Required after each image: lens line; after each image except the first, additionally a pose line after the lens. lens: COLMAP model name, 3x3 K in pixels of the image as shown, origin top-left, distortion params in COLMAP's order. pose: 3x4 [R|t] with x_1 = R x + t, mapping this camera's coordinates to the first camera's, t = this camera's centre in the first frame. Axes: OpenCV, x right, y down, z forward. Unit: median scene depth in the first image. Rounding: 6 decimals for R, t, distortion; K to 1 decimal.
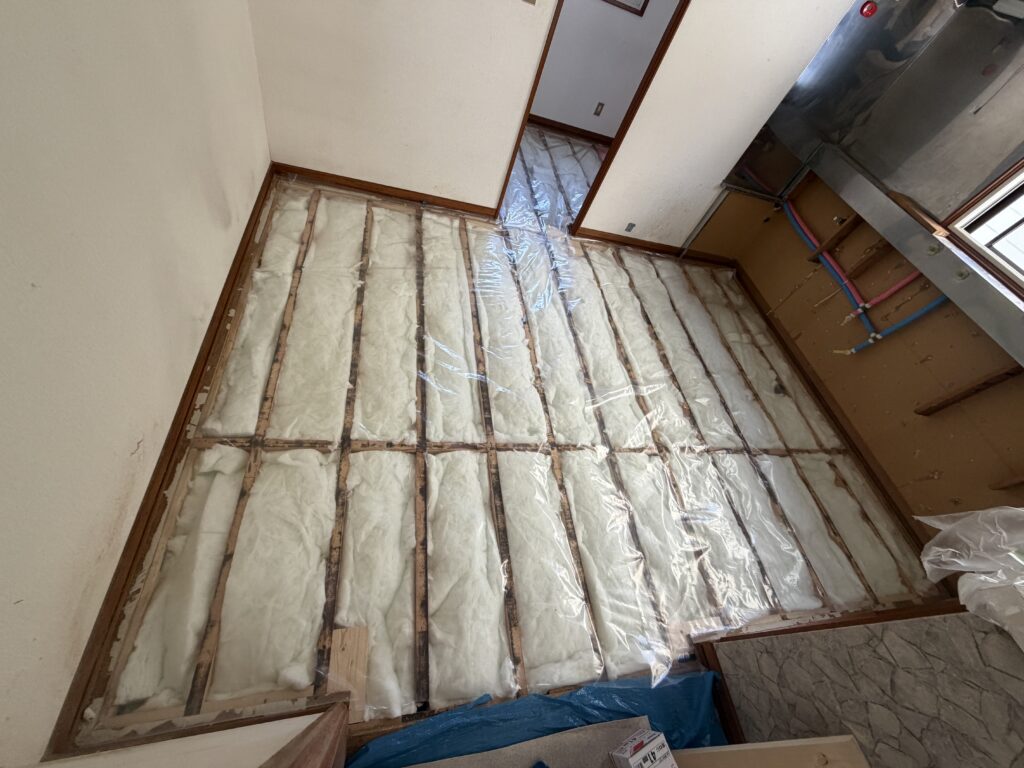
lens RADIAL K [[406.6, 0, 509.2], [0, 406.6, 385.5], [0, 0, 1]] dist [-0.000463, 0.000081]
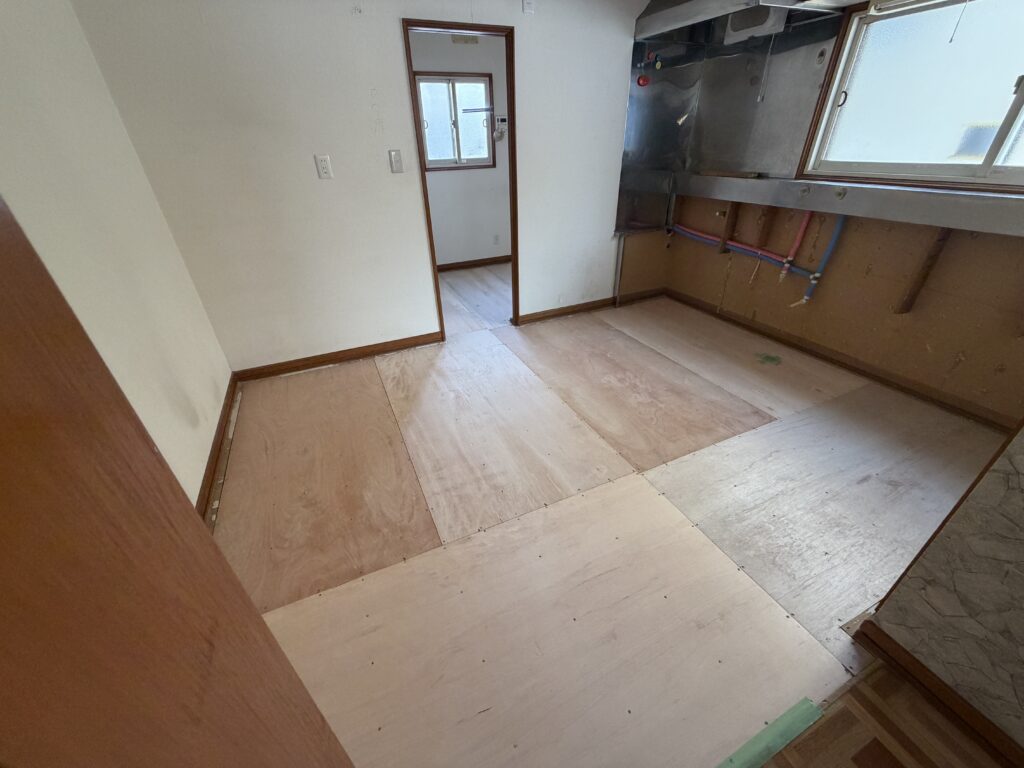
lens RADIAL K [[406.6, 0, 509.2], [0, 406.6, 385.5], [0, 0, 1]] dist [-0.000463, 0.000081]
pose [[0.907699, -0.414653, 0.064388, 0.003895], [0.412261, 0.852598, -0.321120, 0.124552], [0.078256, 0.318025, 0.944847, 0.037051]]
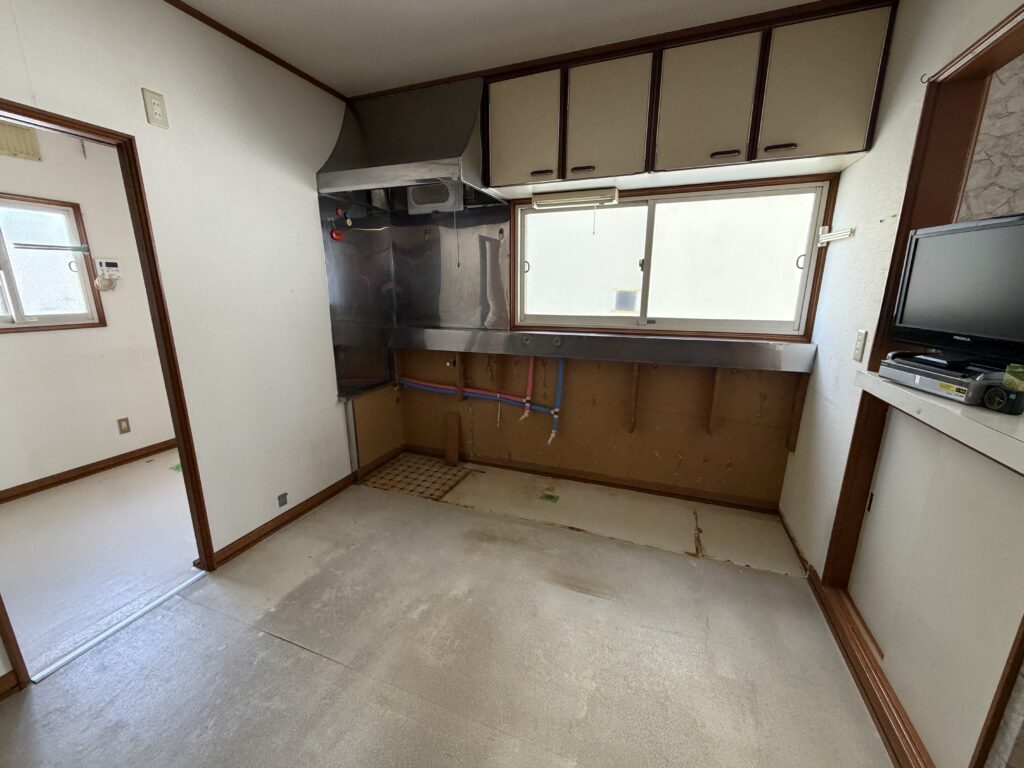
lens RADIAL K [[406.6, 0, 509.2], [0, 406.6, 385.5], [0, 0, 1]] dist [-0.000463, 0.000081]
pose [[0.469253, -0.480470, 0.740912, 0.052198], [0.783324, 0.613831, -0.098054, -0.146805], [-0.407683, 0.626386, 0.664406, 0.257503]]
